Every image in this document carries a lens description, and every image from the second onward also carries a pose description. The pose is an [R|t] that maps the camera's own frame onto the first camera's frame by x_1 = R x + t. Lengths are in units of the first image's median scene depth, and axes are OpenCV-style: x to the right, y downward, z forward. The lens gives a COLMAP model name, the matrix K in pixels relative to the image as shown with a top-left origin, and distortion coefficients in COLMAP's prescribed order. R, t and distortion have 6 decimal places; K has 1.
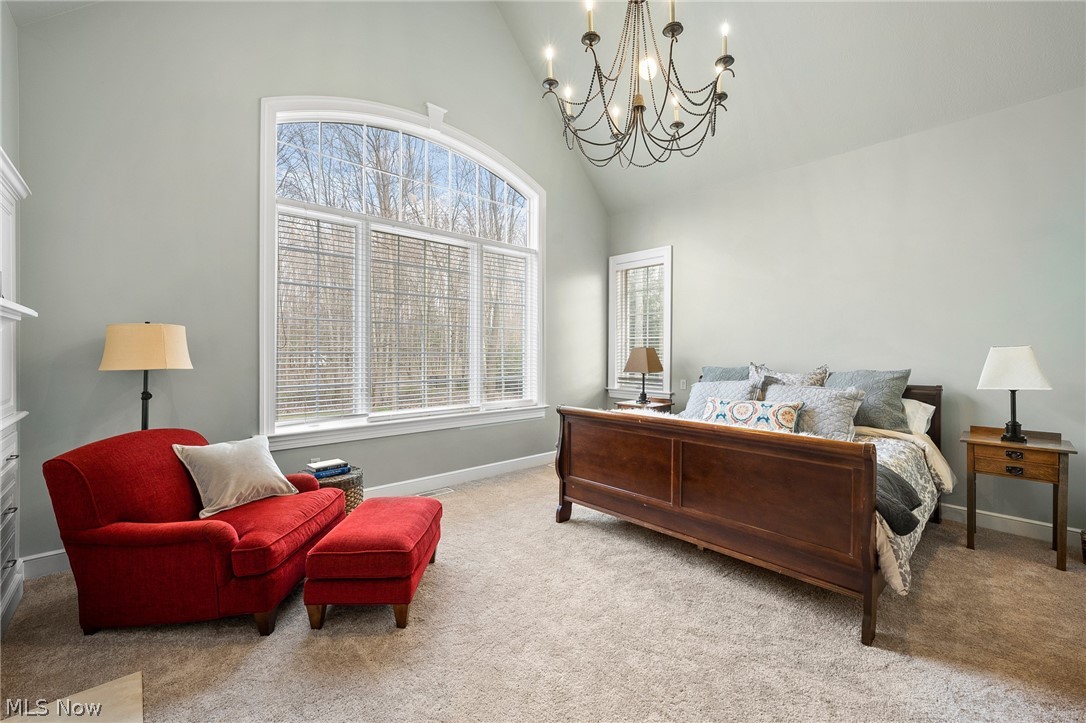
lens RADIAL K [[446.3, 0, 540.0], [0, 446.3, 354.0], [0, 0, 1]] dist [0.003016, 0.000158]
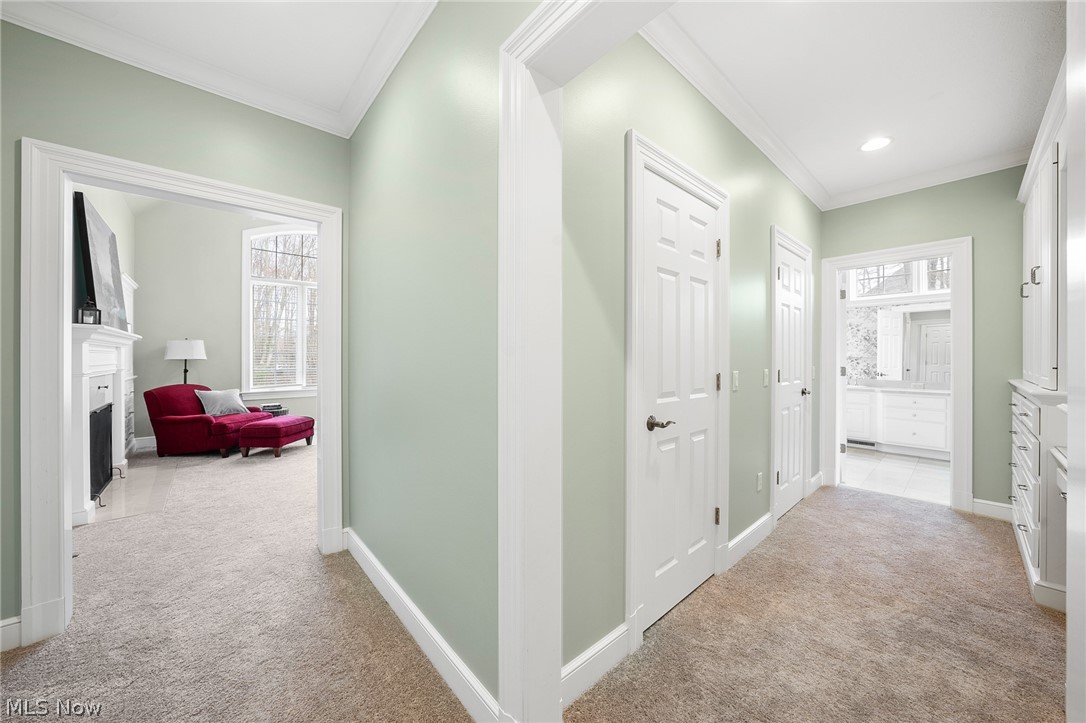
lens RADIAL K [[383.5, 0, 546.7], [0, 383.5, 361.3], [0, 0, 1]] dist [0.000377, 0.000022]
pose [[0.999319, -0.008152, -0.035992, 1.112099], [0.007890, 0.999941, -0.007420, 0.077531], [0.036050, 0.007131, 0.999325, -0.966162]]
